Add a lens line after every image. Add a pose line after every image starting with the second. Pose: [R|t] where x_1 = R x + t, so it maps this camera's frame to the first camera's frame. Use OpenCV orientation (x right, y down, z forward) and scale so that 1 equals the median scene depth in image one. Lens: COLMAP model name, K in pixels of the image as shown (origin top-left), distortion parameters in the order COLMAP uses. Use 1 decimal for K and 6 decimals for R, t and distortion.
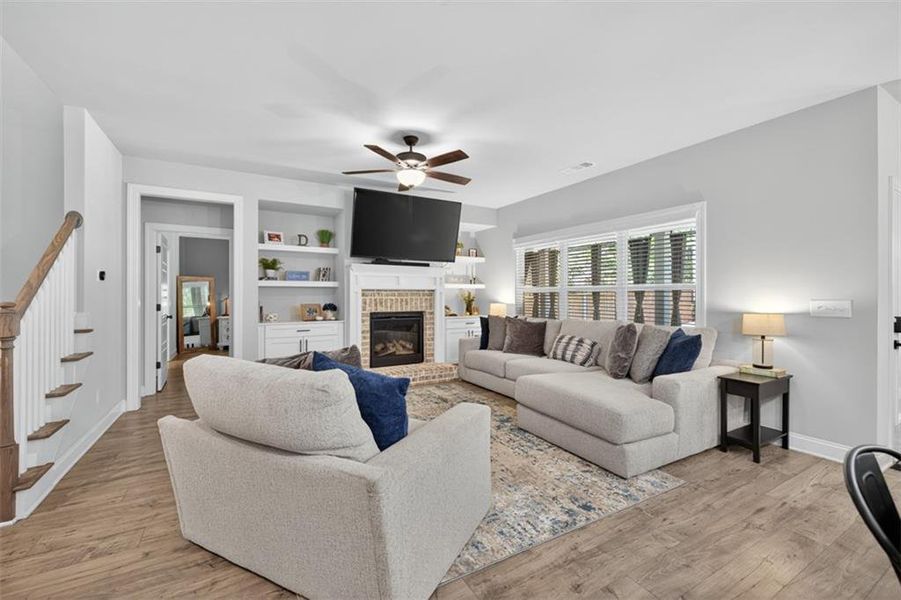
lens RADIAL K [[373.3, 0, 450.7], [0, 373.3, 292.5], [0, 0, 1]] dist [0.009622, -0.000162]
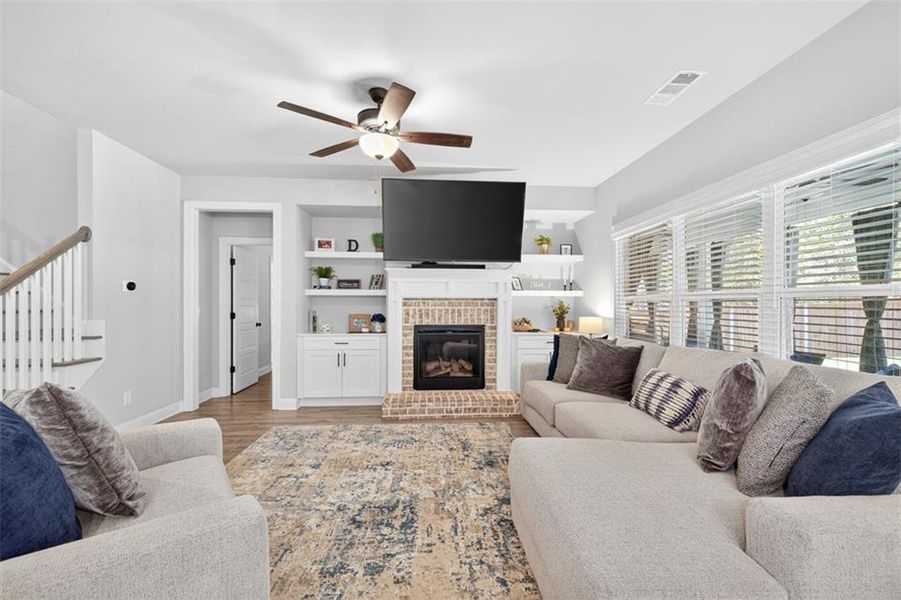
lens RADIAL K [[379.6, 0, 454.7], [0, 379.6, 303.7], [0, 0, 1]] dist [0.008238, -0.000337]
pose [[0.905053, 0.001323, -0.425297, 0.237488], [0.000481, 0.999991, 0.004135, 0.000970], [0.425299, -0.003947, 0.905044, 0.258530]]
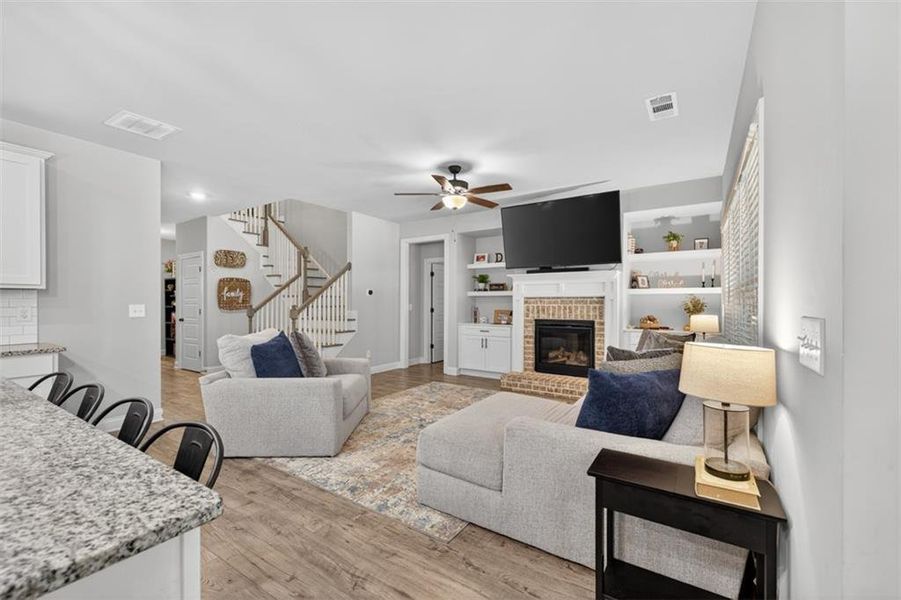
lens RADIAL K [[376.9, 0, 450.5], [0, 376.9, 300.0], [0, 0, 1]] dist [0.011657, -0.000093]
pose [[0.454171, -0.005960, -0.890894, 0.631659], [0.004797, 0.999979, -0.004244, 0.002890], [0.890901, -0.002346, 0.454191, 0.308702]]
